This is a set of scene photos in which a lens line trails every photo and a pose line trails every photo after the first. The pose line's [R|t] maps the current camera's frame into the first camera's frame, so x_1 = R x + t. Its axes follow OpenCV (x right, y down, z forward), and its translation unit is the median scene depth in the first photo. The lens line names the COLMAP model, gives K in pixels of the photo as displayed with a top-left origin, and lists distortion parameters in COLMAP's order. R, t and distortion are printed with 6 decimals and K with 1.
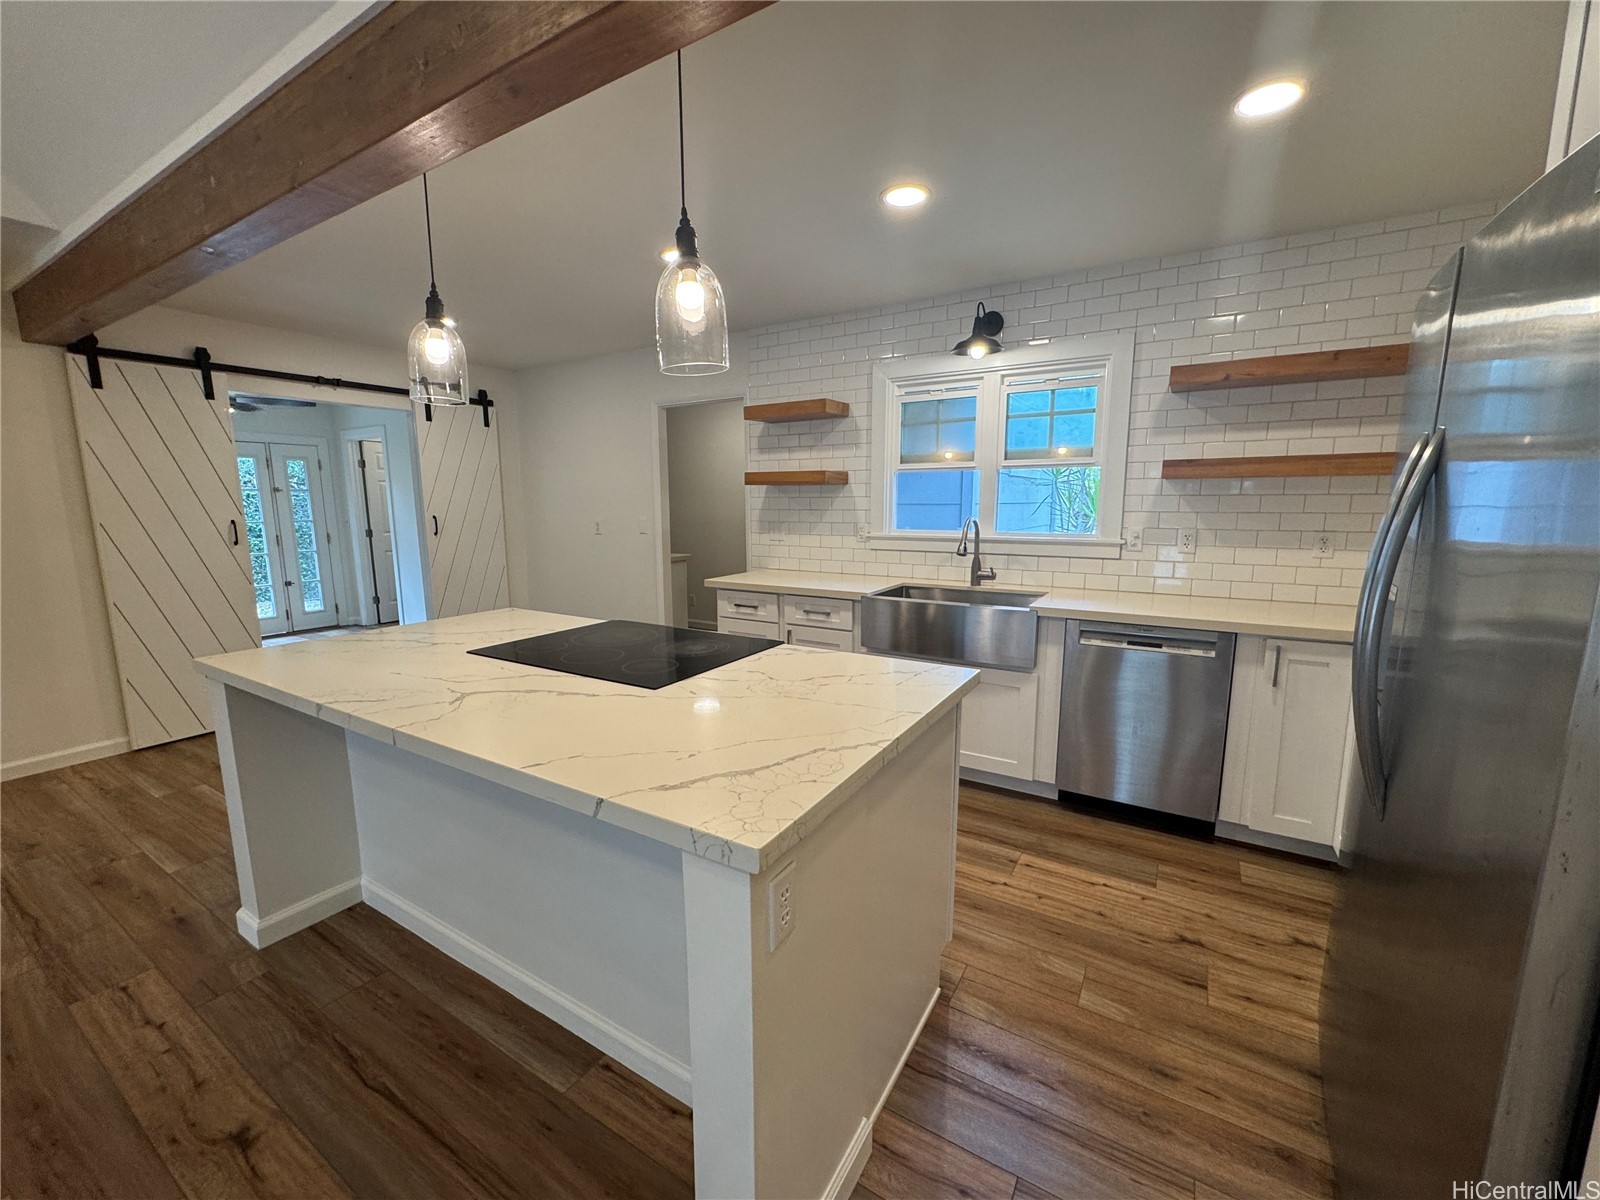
lens RADIAL K [[637.9, 0, 800.3], [0, 637.9, 601.3], [0, 0, 1]] dist [-0.001076, -0.001242]
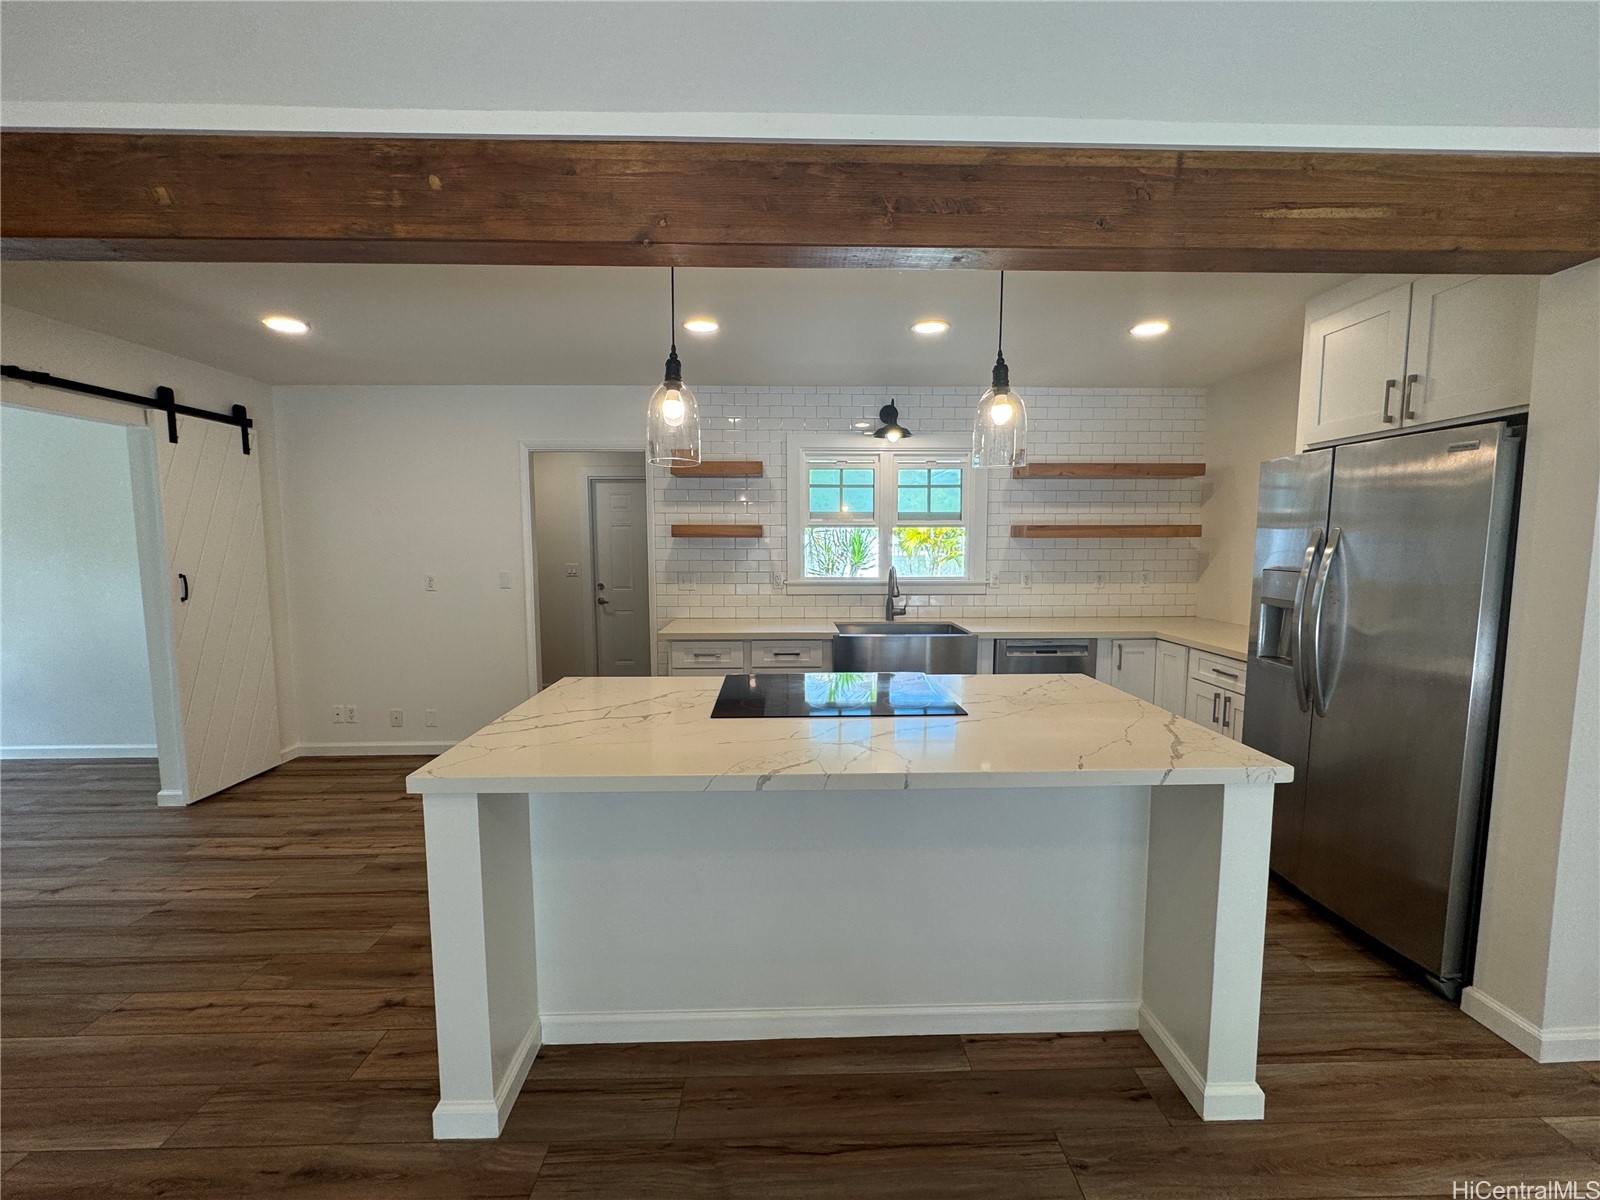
lens RADIAL K [[637.9, 0, 800.1], [0, 637.9, 600.0], [0, 0, 1]] dist [-0.001076, -0.001242]
pose [[0.840308, -0.047320, 0.540040, -0.555891], [0.082020, 0.995813, -0.040368, -0.029376], [-0.535868, 0.078215, 0.840671, 0.053559]]
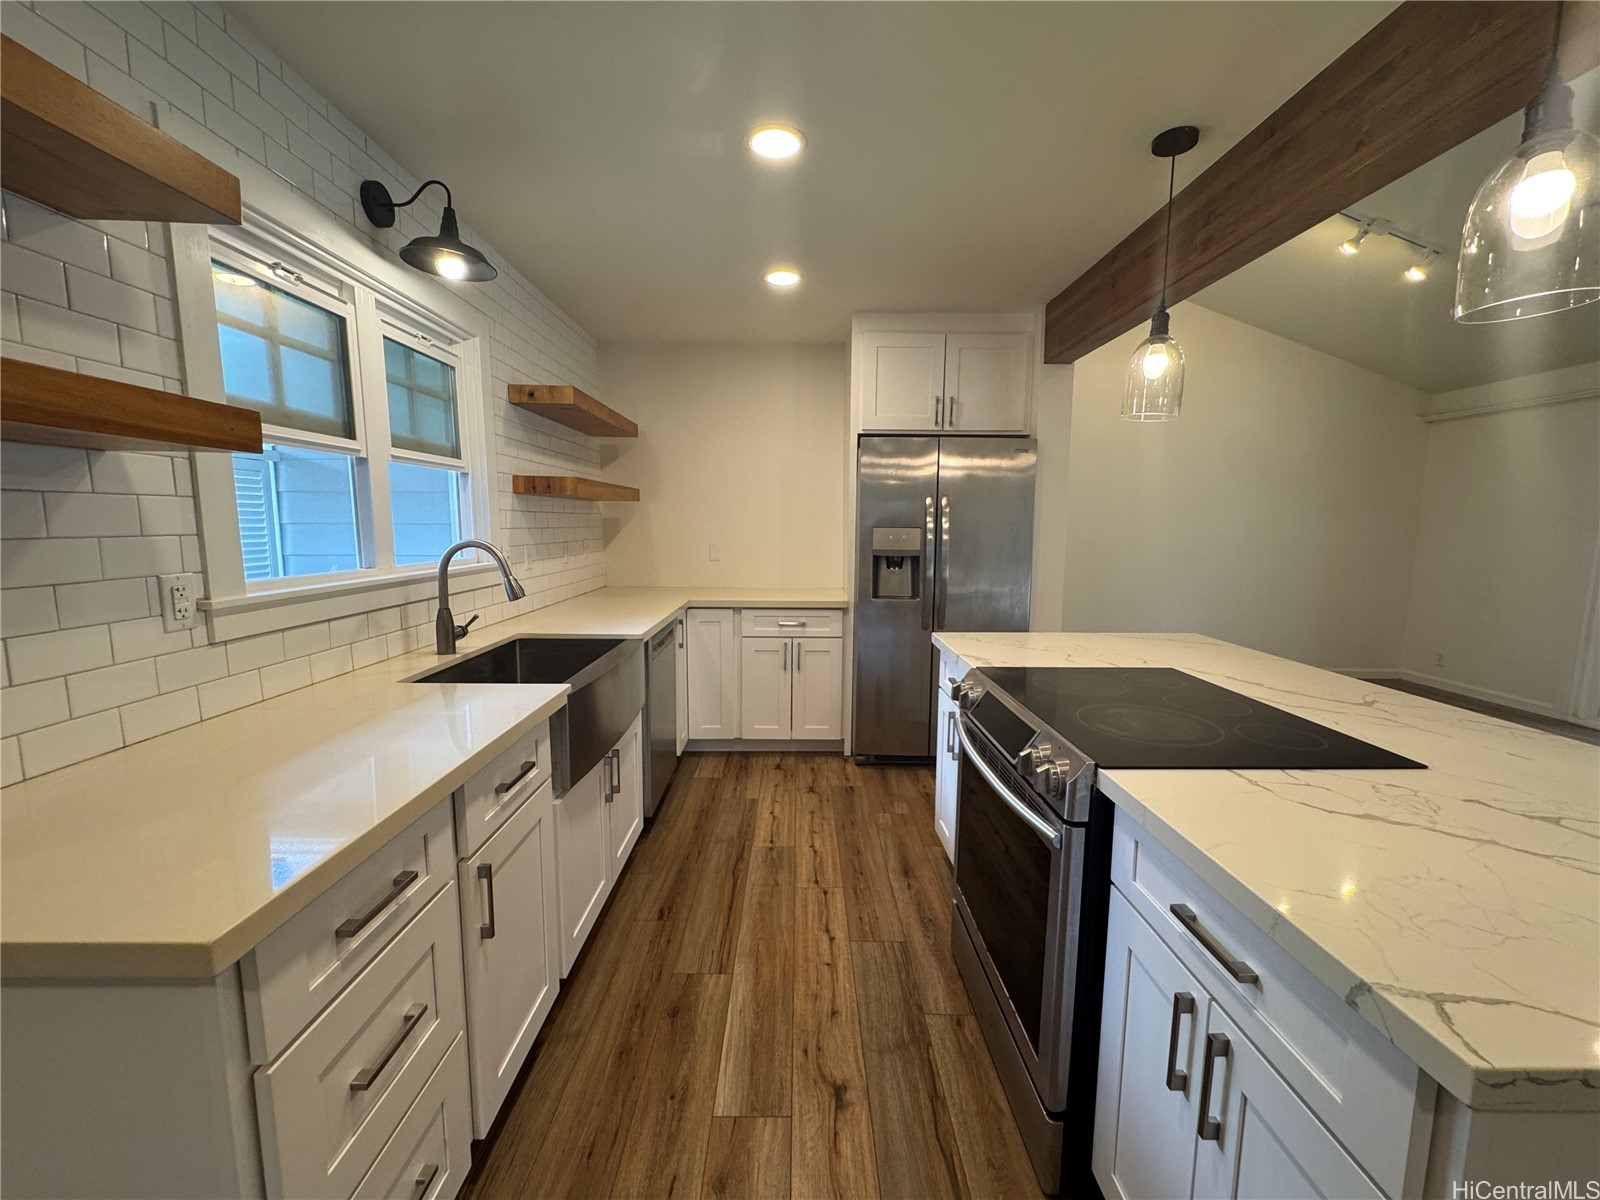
lens RADIAL K [[637.9, 0, 801.0], [0, 637.9, 600.1], [0, 0, 1]] dist [-0.001076, -0.001242]
pose [[-0.524871, -0.102978, 0.844929, -0.417943], [0.127940, 0.971833, 0.197921, -0.155564], [-0.841511, 0.211983, -0.496912, 1.042180]]
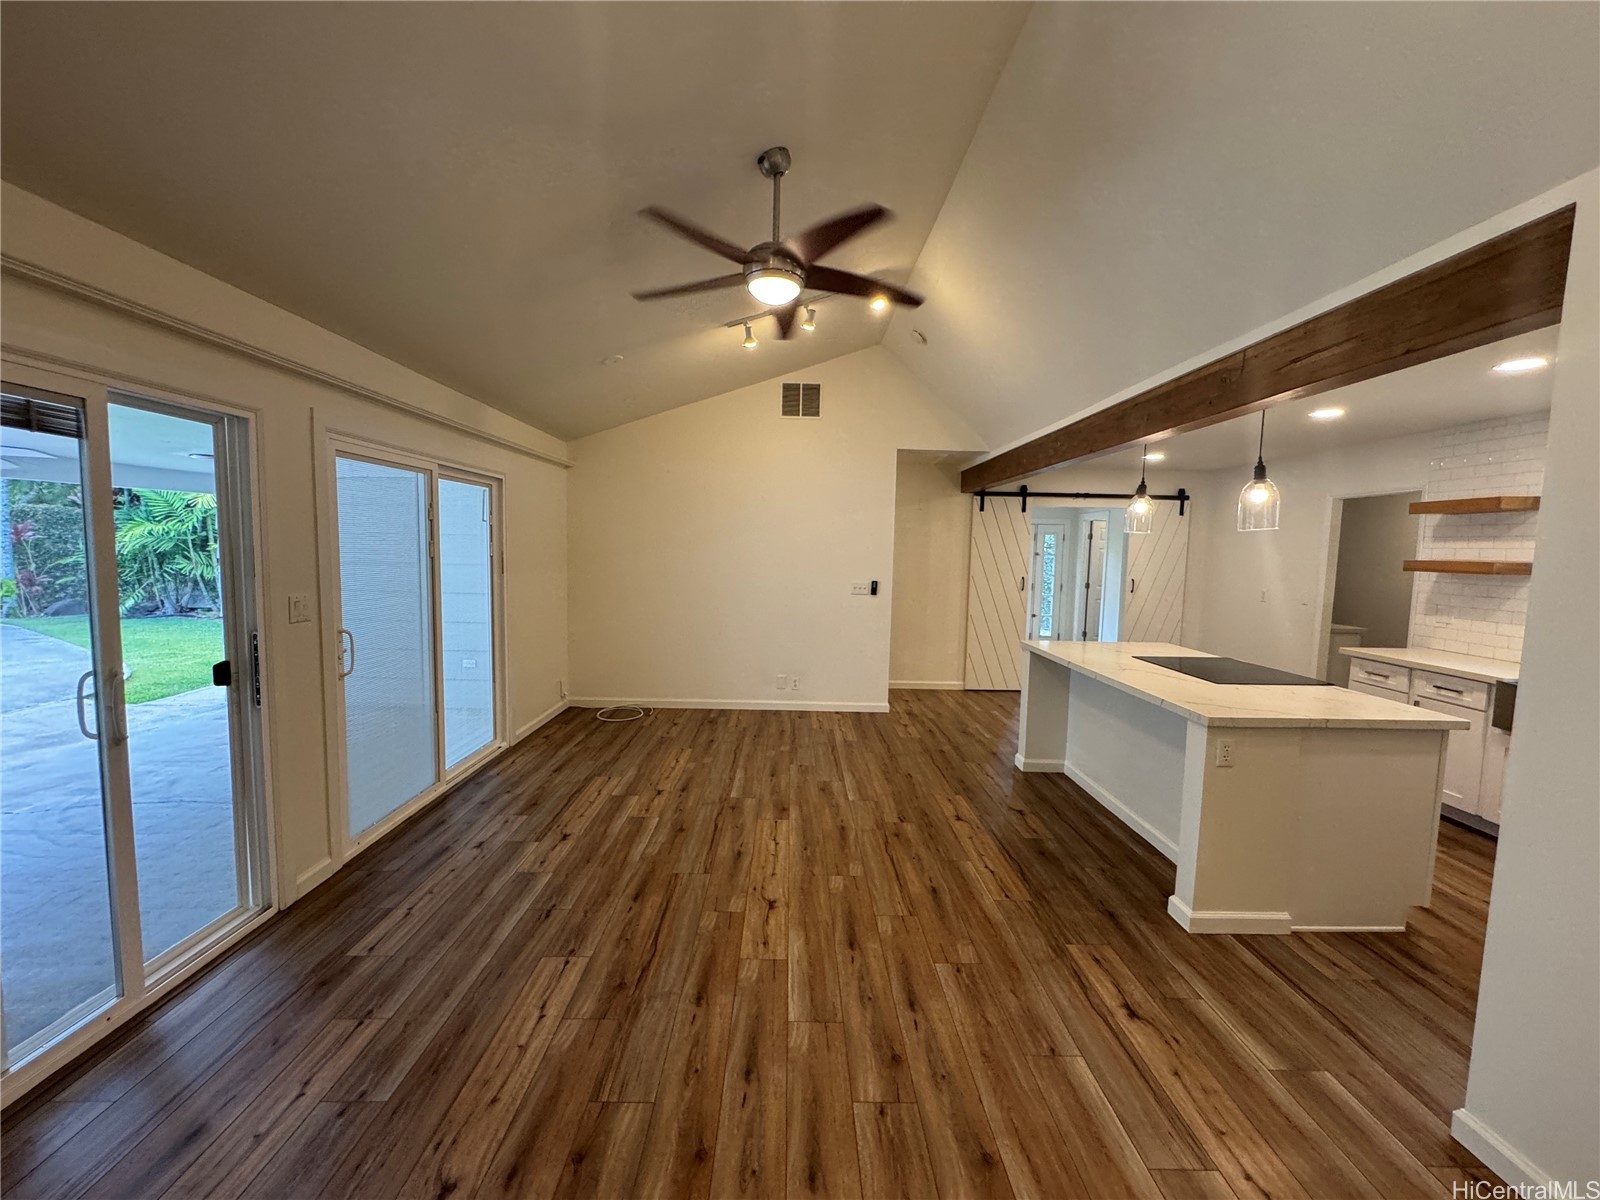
lens RADIAL K [[637.9, 0, 800.9], [0, 637.9, 598.7], [0, 0, 1]] dist [-0.001076, -0.001242]
pose [[0.533357, 0.084115, -0.841698, 0.352117], [-0.154637, 0.987971, 0.000744, 0.035852], [0.831636, 0.129761, 0.539948, -0.576276]]
